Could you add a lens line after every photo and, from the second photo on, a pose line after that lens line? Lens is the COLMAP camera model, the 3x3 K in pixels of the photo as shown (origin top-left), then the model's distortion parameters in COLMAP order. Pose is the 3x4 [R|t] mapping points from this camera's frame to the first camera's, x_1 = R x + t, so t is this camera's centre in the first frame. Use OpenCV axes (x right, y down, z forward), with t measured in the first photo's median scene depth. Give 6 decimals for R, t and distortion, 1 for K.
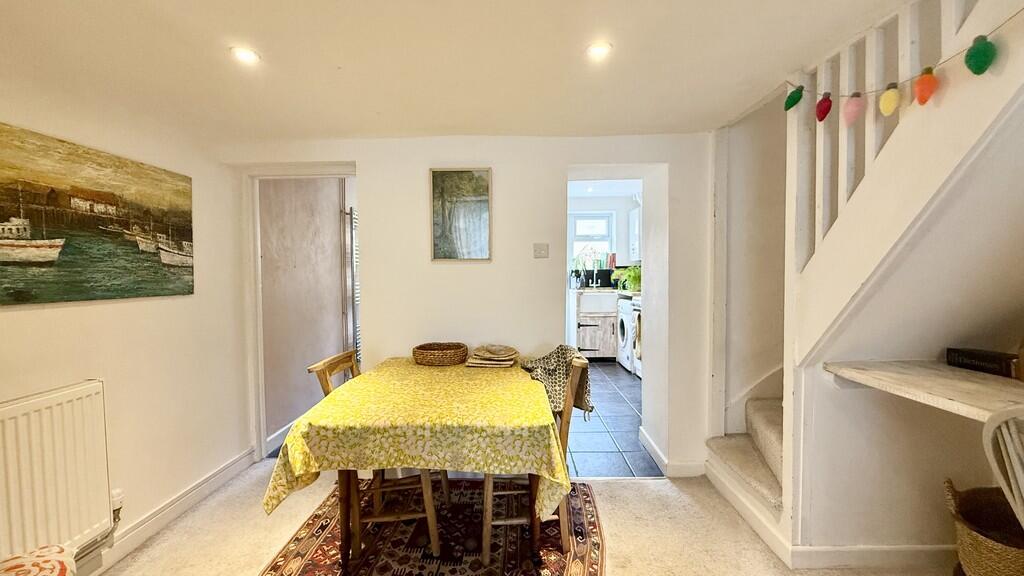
lens RADIAL K [[406.1, 0, 508.9], [0, 406.1, 288.0], [0, 0, 1]] dist [-0.010167, -0.000158]
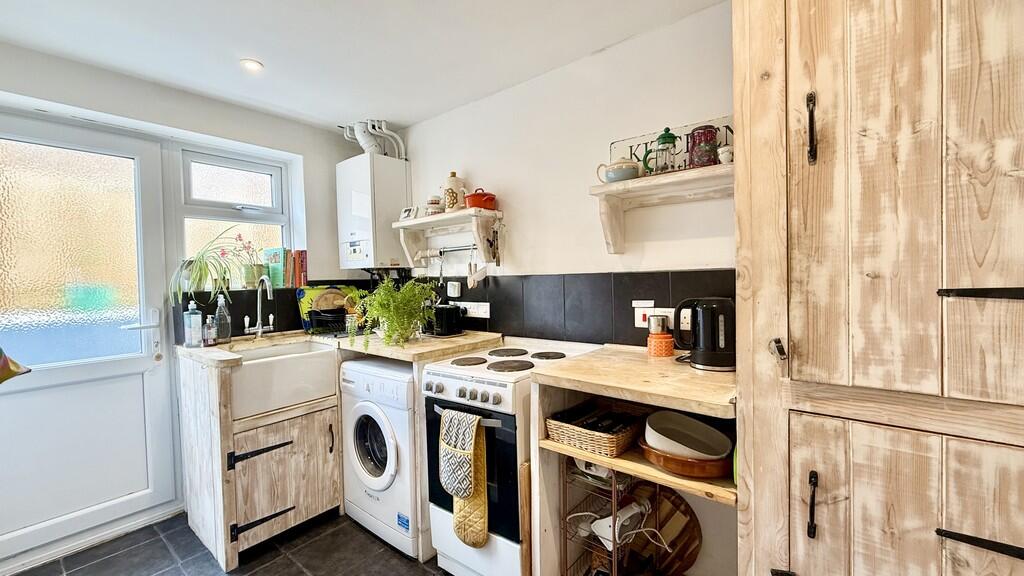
lens RADIAL K [[406.1, 0, 508.5], [0, 406.1, 286.6], [0, 0, 1]] dist [-0.010167, -0.000158]
pose [[0.606972, -0.023149, 0.794386, 0.057674], [0.045398, 0.998953, -0.005576, -0.043285], [-0.793426, 0.039448, 0.607388, 0.696497]]
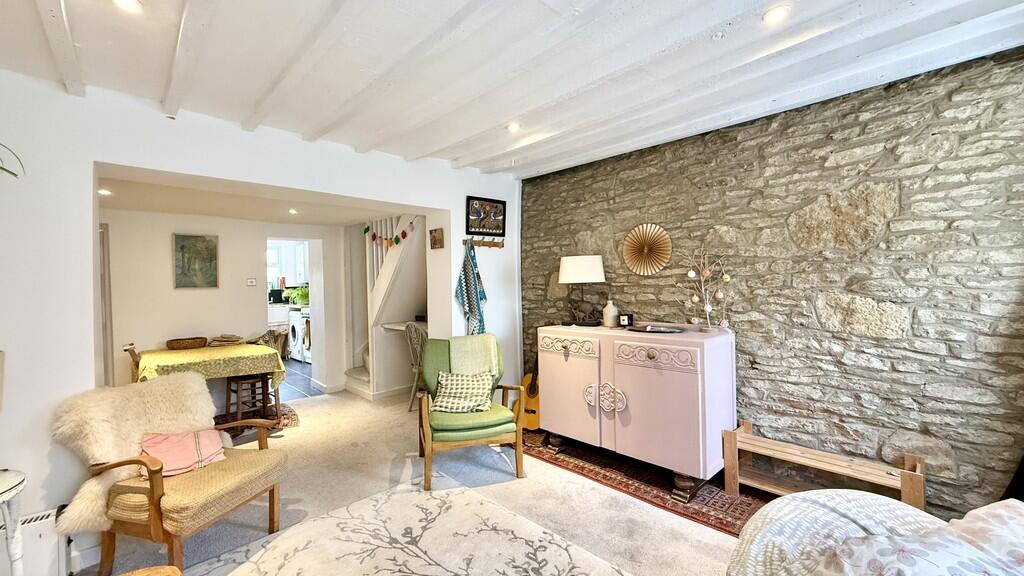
lens RADIAL K [[406.1, 0, 513.5], [0, 406.1, 286.9], [0, 0, 1]] dist [-0.010167, -0.000158]
pose [[0.699118, -0.012611, 0.714895, -0.191980], [0.042408, 0.998816, -0.023852, 0.010880], [-0.713748, 0.046993, 0.698825, -0.537949]]
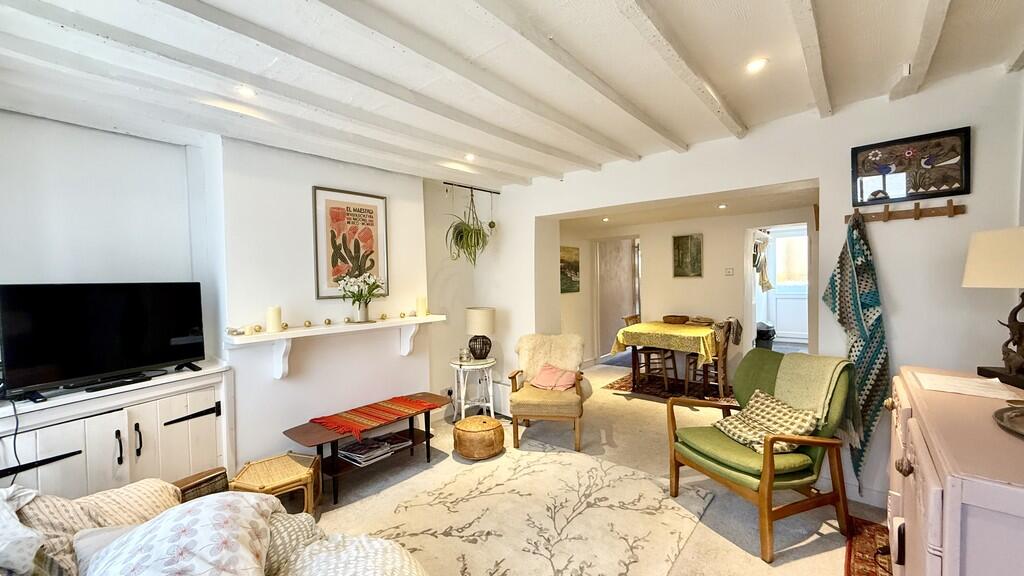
lens RADIAL K [[406.1, 0, 511.6], [0, 406.1, 287.4], [0, 0, 1]] dist [-0.010167, -0.000158]
pose [[0.779314, 0.004605, -0.626617, 0.241880], [-0.005377, 0.999985, 0.000662, -0.005285], [0.626611, 0.002853, 0.779327, -0.603122]]
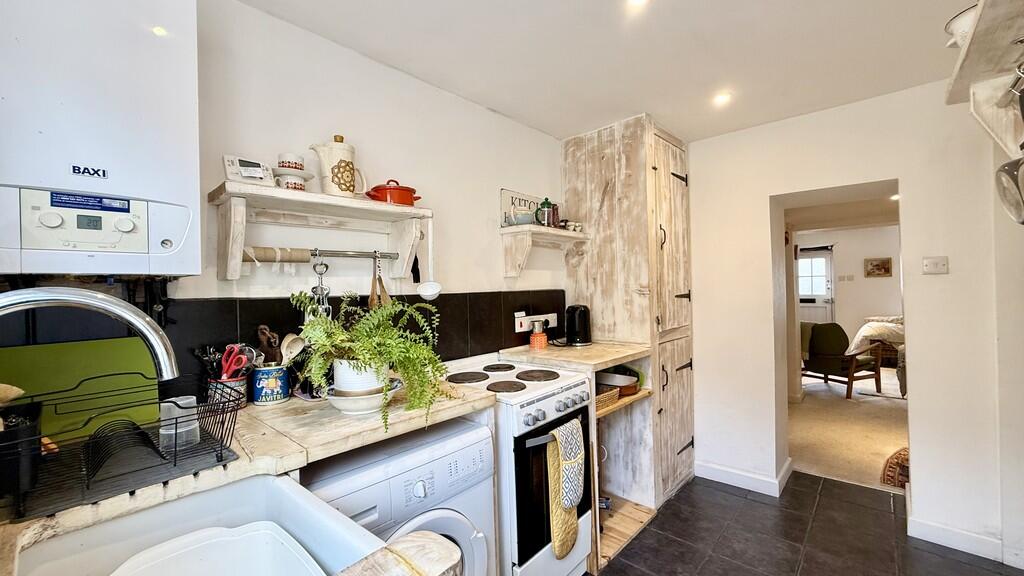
lens RADIAL K [[406.1, 0, 511.4], [0, 406.1, 284.3], [0, 0, 1]] dist [-0.010167, -0.000158]
pose [[-0.756290, 0.036785, 0.653201, 0.105081], [0.056890, 0.998334, 0.009648, -0.067073], [-0.651758, 0.044457, -0.757123, 1.220788]]
